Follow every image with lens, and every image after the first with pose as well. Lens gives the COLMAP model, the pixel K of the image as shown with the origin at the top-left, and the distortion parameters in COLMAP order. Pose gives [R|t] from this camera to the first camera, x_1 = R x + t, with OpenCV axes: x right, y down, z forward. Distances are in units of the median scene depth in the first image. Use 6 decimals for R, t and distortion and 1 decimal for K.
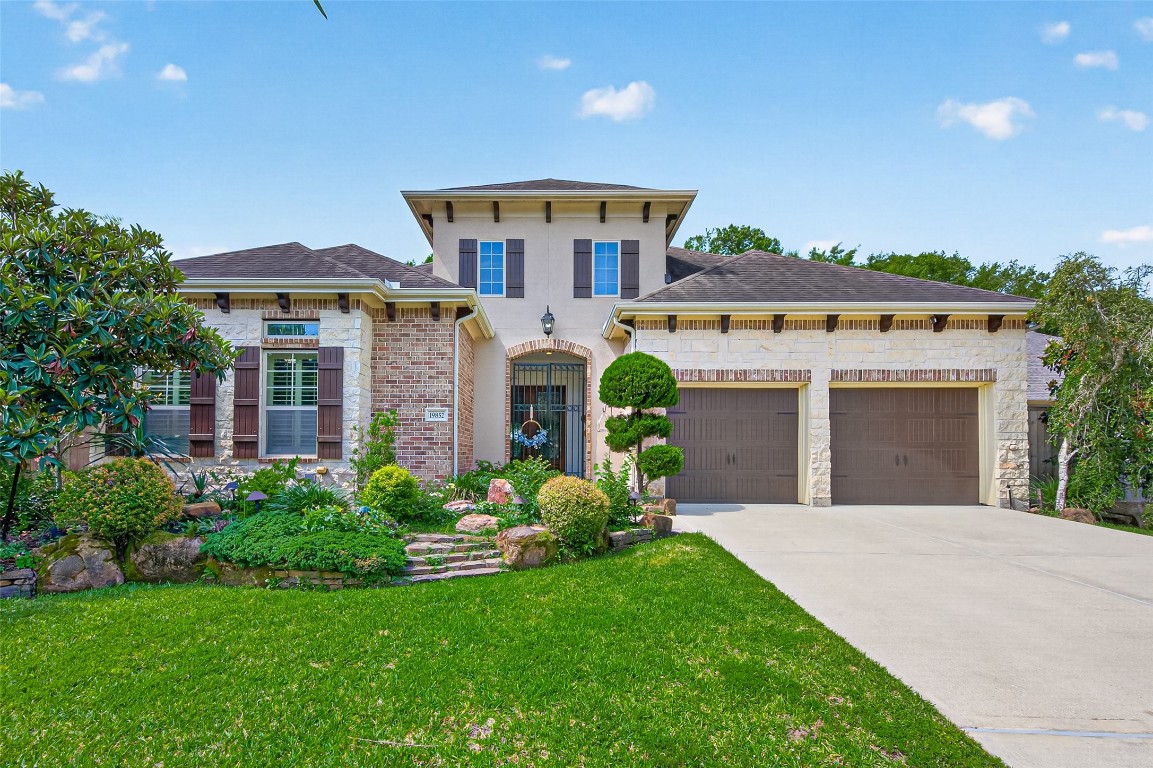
lens RADIAL K [[488.2, 0, 549.3], [0, 488.2, 448.0], [0, 0, 1]] dist [0.004146, 0.000150]
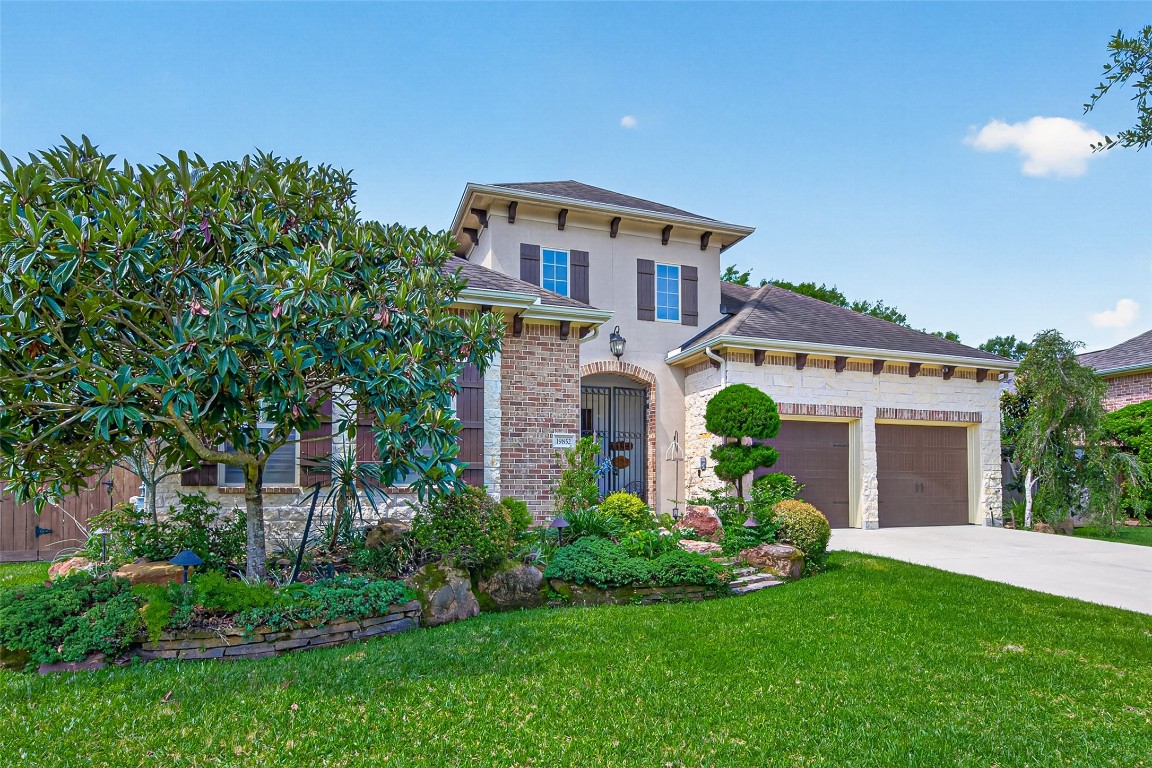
lens RADIAL K [[619.7, 0, 575.4], [0, 619.7, 471.2], [0, 0, 1]] dist [-0.006277, -0.000155]
pose [[0.942432, 0.004069, 0.334372, -0.559969], [0.001072, 0.999884, -0.015192, 0.007447], [-0.334395, 0.014676, 0.942319, -0.111442]]
